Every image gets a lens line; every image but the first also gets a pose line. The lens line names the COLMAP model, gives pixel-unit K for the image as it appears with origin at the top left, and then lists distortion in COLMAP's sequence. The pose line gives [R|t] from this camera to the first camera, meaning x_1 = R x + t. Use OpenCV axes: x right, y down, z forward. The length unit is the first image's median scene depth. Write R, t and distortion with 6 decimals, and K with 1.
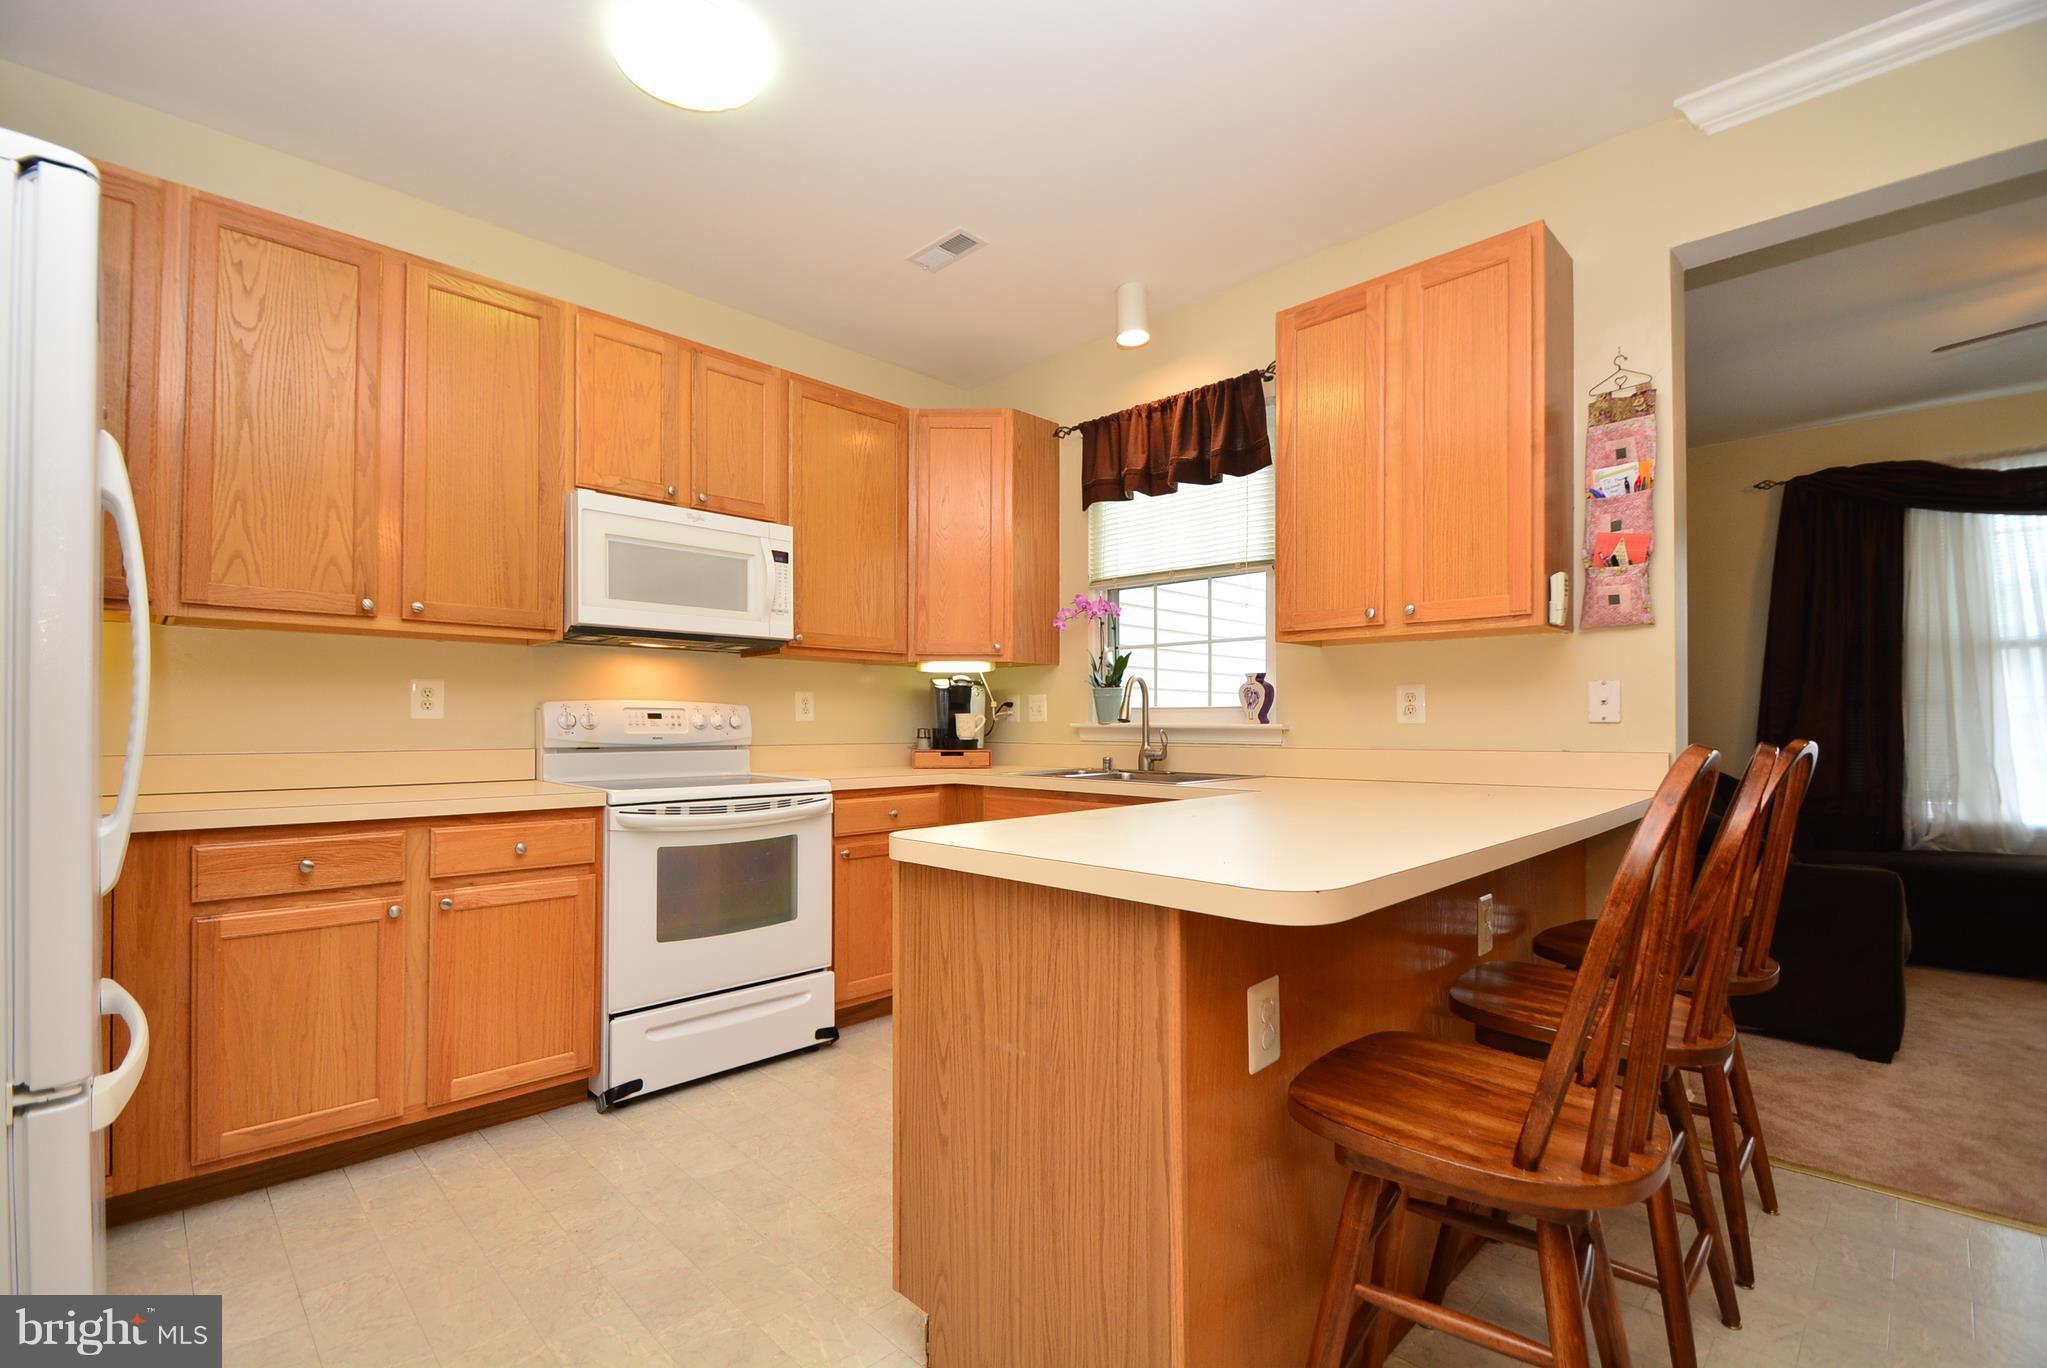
lens RADIAL K [[914.2, 0, 1014.1], [0, 914.2, 709.6], [0, 0, 1]] dist [0.004015, -0.012446]
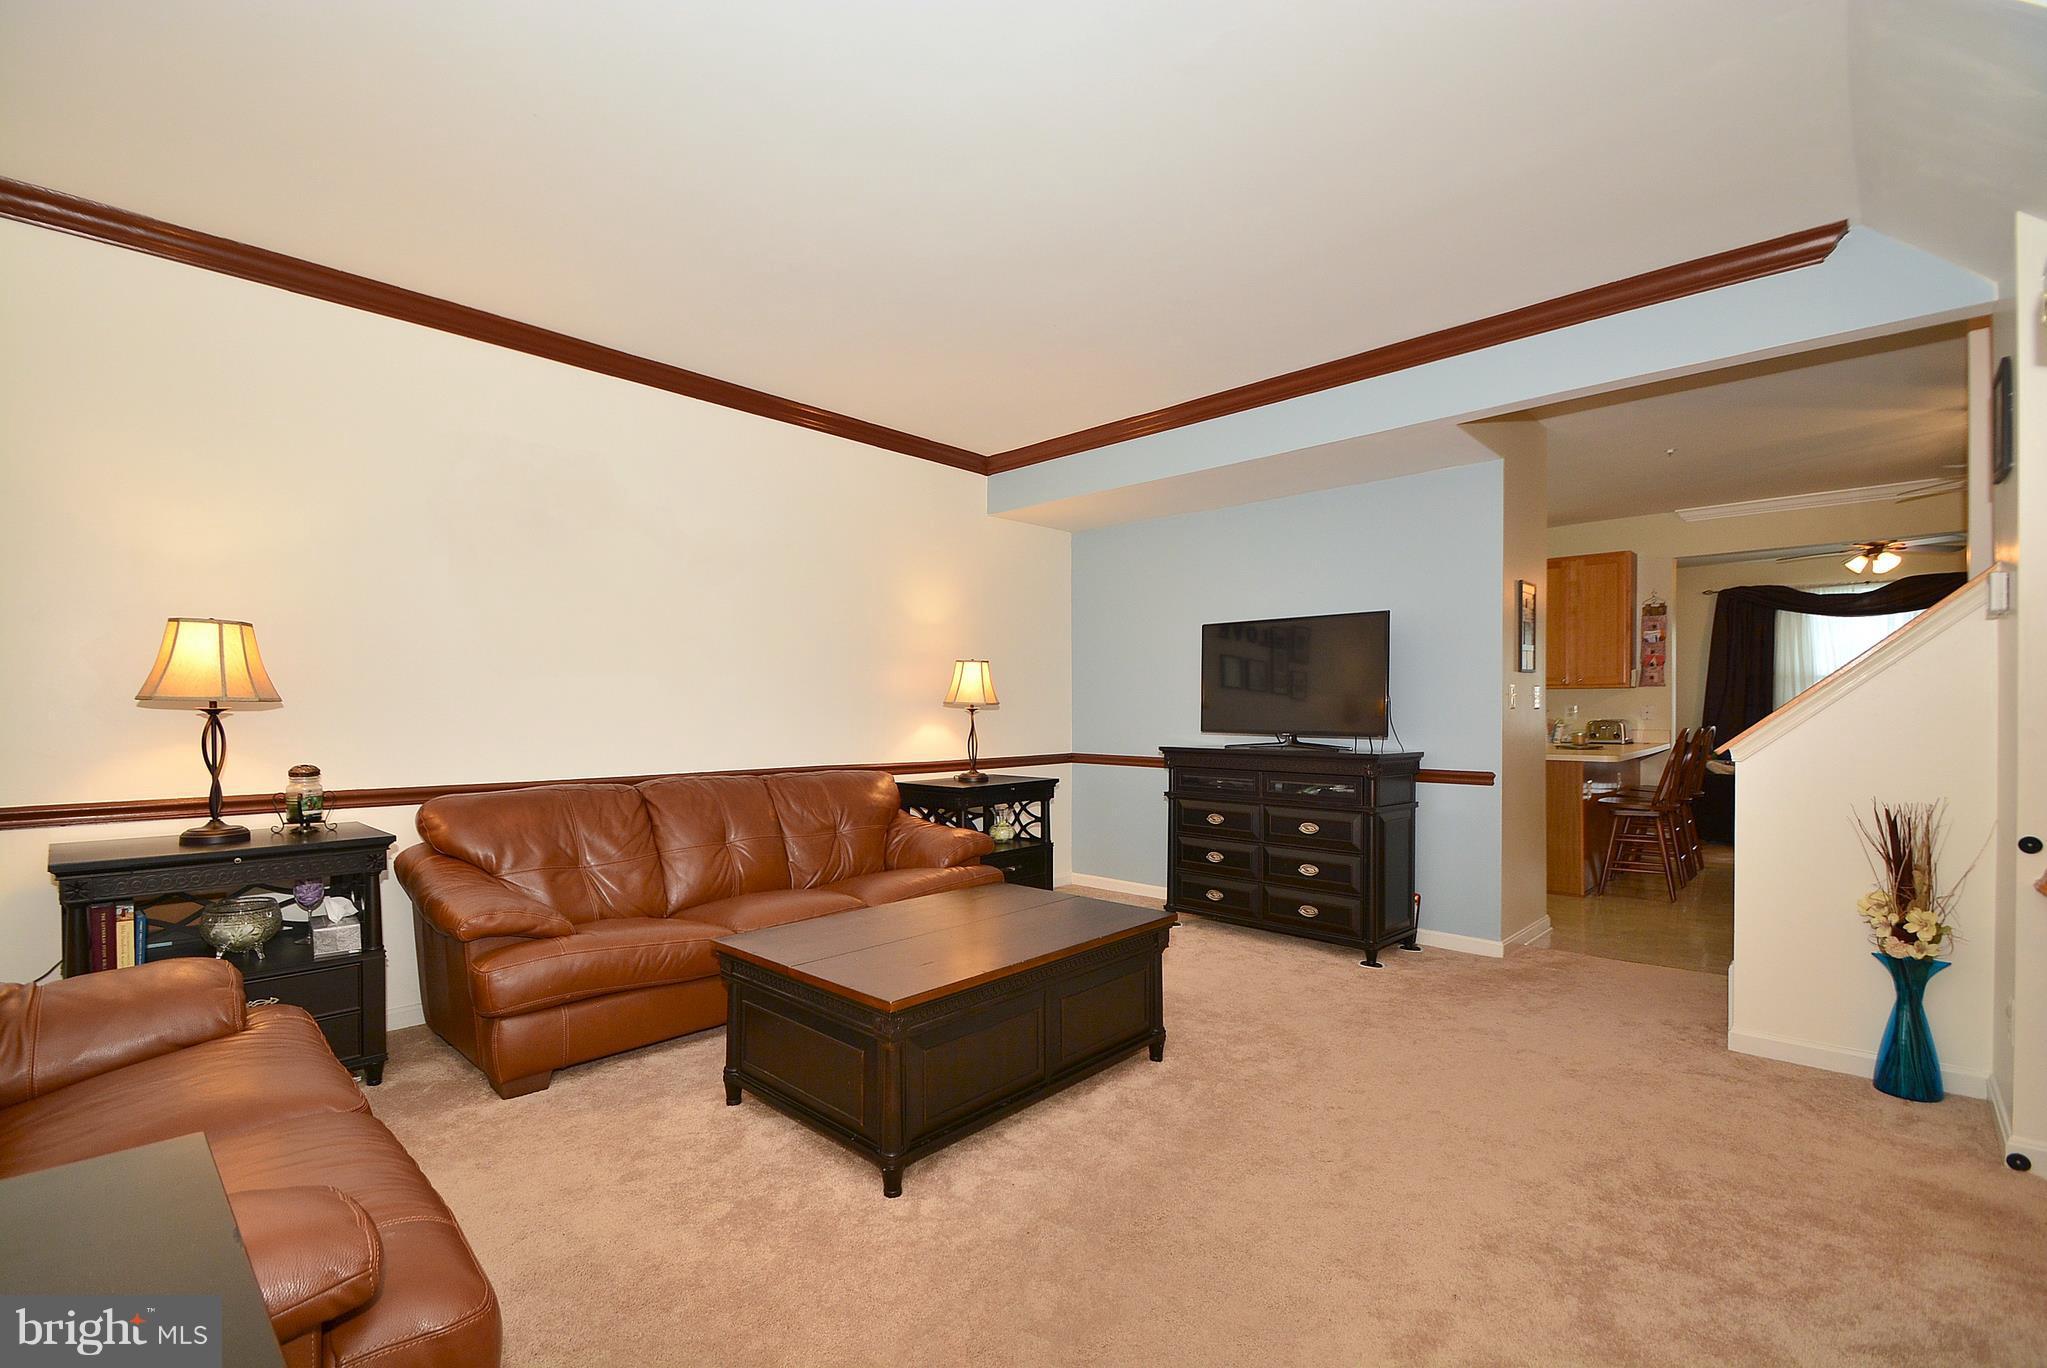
lens RADIAL K [[914.2, 0, 1023.3], [0, 914.2, 692.8], [0, 0, 1]] dist [0.004015, -0.012446]
pose [[0.999364, 0.004087, 0.035432, -1.437458], [-0.004672, 0.999854, 0.016435, -0.108279], [-0.035359, -0.016590, 0.999237, -1.828317]]
